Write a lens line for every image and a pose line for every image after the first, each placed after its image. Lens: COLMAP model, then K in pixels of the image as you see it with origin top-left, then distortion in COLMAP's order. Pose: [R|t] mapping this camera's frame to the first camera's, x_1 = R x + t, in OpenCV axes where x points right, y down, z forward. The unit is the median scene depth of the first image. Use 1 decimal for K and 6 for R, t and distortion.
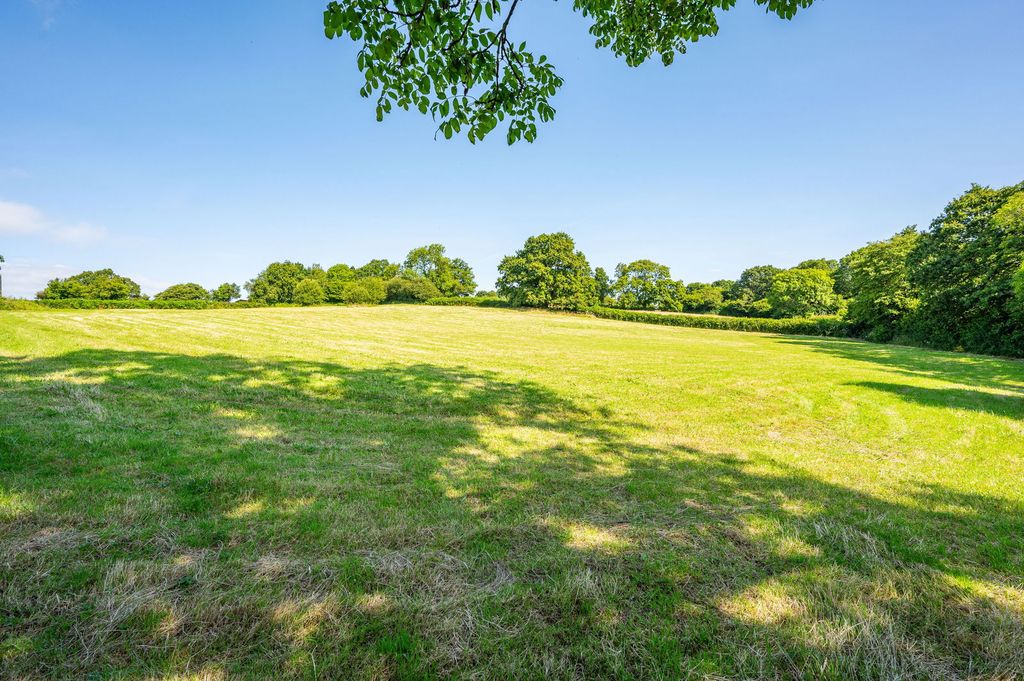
lens RADIAL K [[450.8, 0, 512.0], [0, 450.8, 340.5], [0, 0, 1]] dist [0.001669, 0.000041]
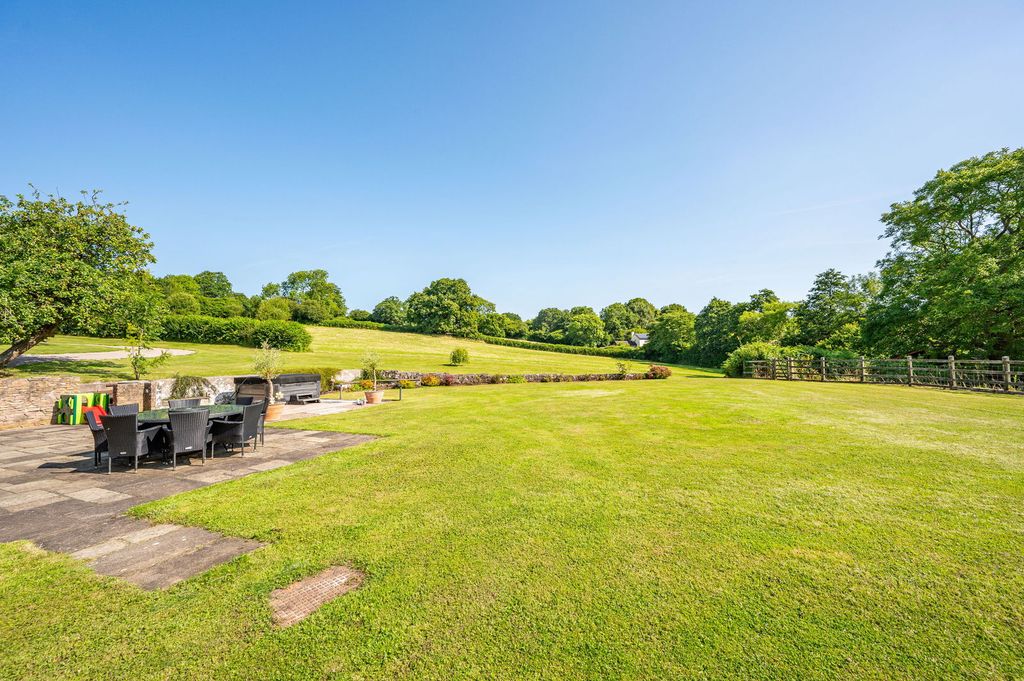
lens RADIAL K [[406.5, 0, 513.6], [0, 406.5, 339.8], [0, 0, 1]] dist [0.000134, -0.000110]
pose [[0.855644, 0.026989, 0.516861, -0.284983], [-0.006958, 0.999149, -0.040654, -0.008274], [-0.517519, 0.031189, 0.855103, -0.079027]]
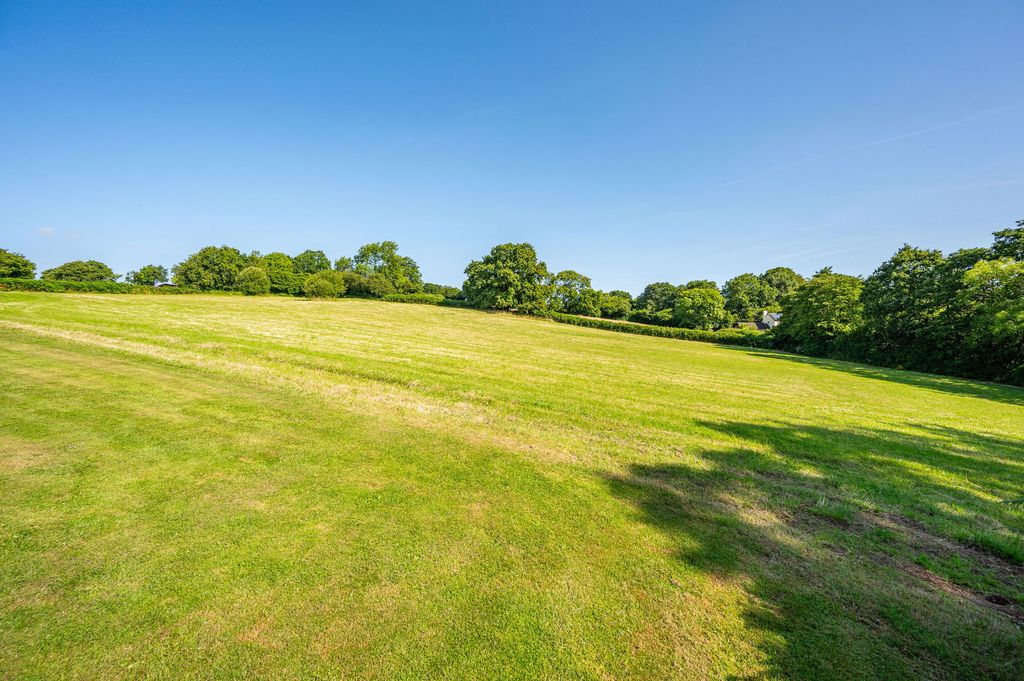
lens RADIAL K [[406.5, 0, 513.6], [0, 406.5, 339.8], [0, 0, 1]] dist [0.000134, -0.000110]
pose [[0.969812, 0.030319, 0.241963, -0.117270], [-0.033940, 0.999365, 0.010811, -0.010031], [-0.241481, -0.018697, 0.970225, 0.028927]]
